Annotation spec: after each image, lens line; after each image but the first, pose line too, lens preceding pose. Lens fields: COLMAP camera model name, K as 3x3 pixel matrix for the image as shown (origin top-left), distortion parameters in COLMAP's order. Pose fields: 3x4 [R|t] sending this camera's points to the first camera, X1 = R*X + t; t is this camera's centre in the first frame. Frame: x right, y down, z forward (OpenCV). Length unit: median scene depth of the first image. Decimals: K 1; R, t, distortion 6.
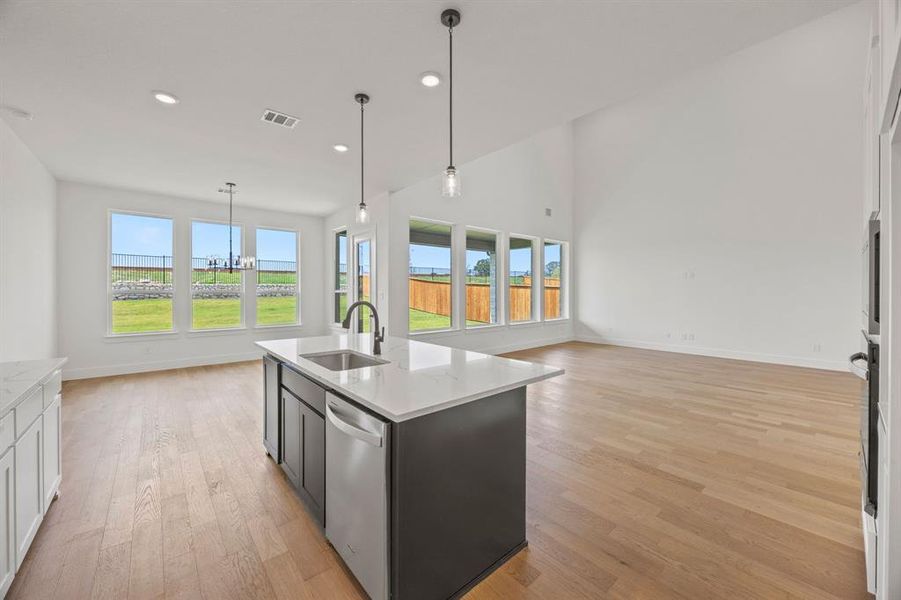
lens RADIAL K [[342.0, 0, 449.1], [0, 342.0, 293.7], [0, 0, 1]] dist [-0.005069, 0.001108]
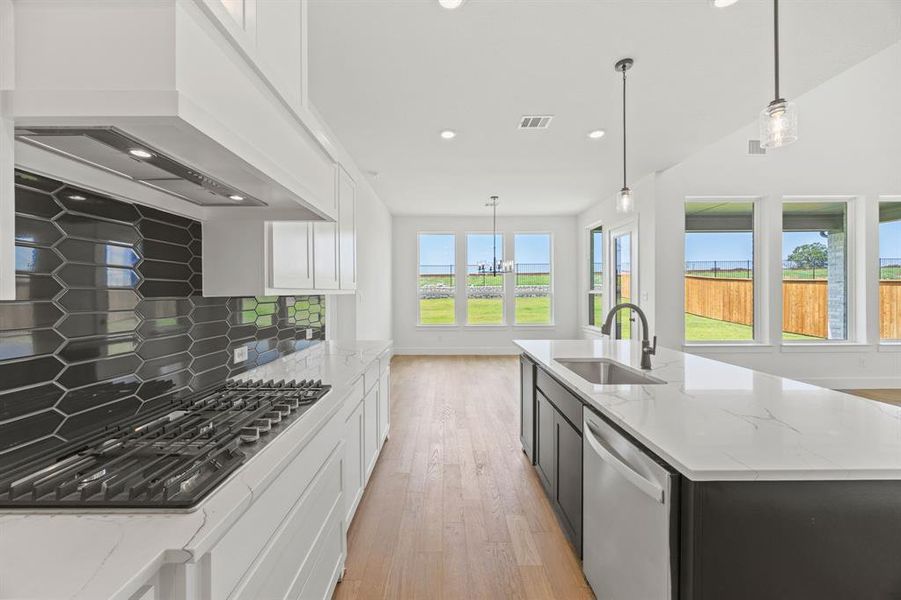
lens RADIAL K [[342.0, 0, 446.5], [0, 342.0, 294.4], [0, 0, 1]] dist [-0.005069, 0.001108]
pose [[0.756925, 0.000139, -0.653502, -0.025476], [-0.000076, 1.000000, 0.000125, -0.000246], [0.653502, -0.000045, 0.756925, 0.050091]]
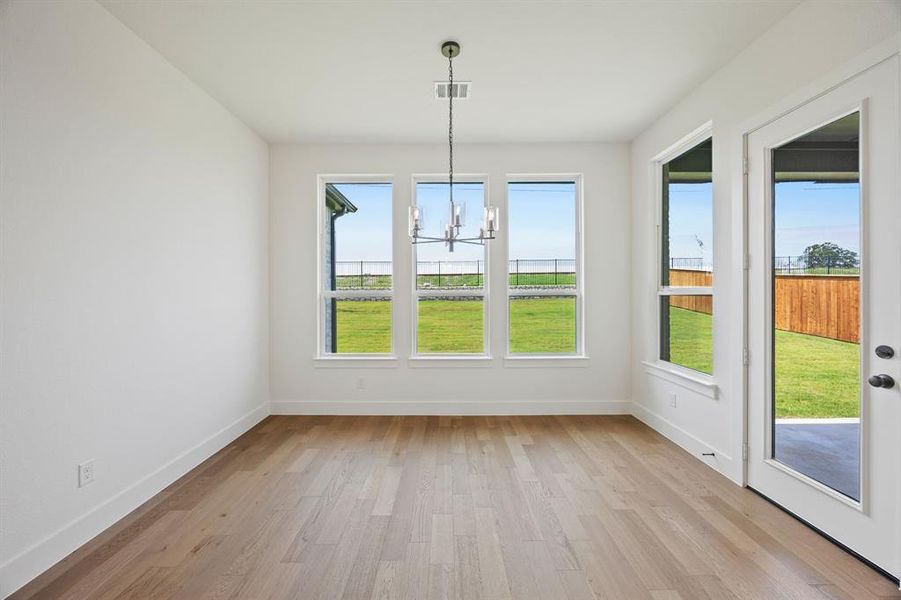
lens RADIAL K [[342.0, 0, 449.7], [0, 342.0, 297.7], [0, 0, 1]] dist [-0.005069, 0.001108]
pose [[0.761006, 0.004073, -0.648732, -0.447317], [-0.000413, 0.999983, 0.005794, -0.002955], [0.648745, -0.004141, 0.760995, 0.834898]]
